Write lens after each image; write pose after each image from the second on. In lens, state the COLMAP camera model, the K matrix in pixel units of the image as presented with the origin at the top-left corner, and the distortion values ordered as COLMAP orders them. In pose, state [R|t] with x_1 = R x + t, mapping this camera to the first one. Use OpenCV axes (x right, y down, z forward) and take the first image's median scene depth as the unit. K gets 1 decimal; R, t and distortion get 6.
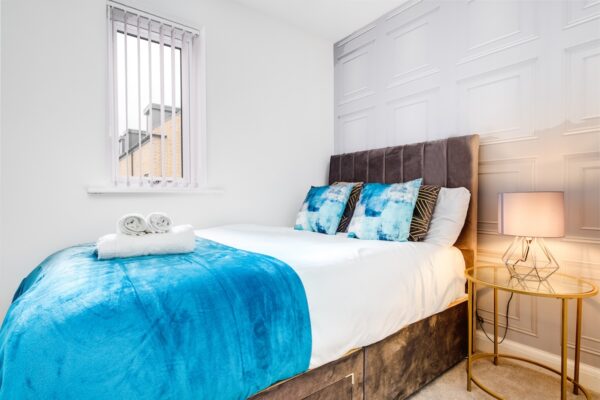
lens RADIAL K [[295.0, 0, 299.4], [0, 295.0, 202.0], [0, 0, 1]] dist [-0.001790, -0.000016]
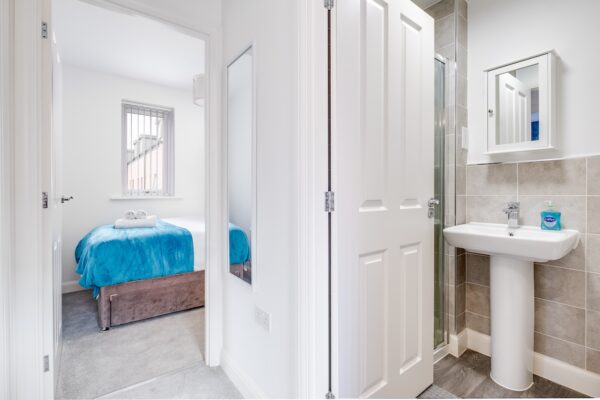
lens RADIAL K [[290.8, 0, 300.9], [0, 290.8, 195.6], [0, 0, 1]] dist [-0.006597, -0.000988]
pose [[0.999536, 0.005362, -0.029970, 0.792555], [-0.005667, 0.999933, -0.010120, -0.058168], [0.029914, 0.010285, 0.999500, -1.164578]]
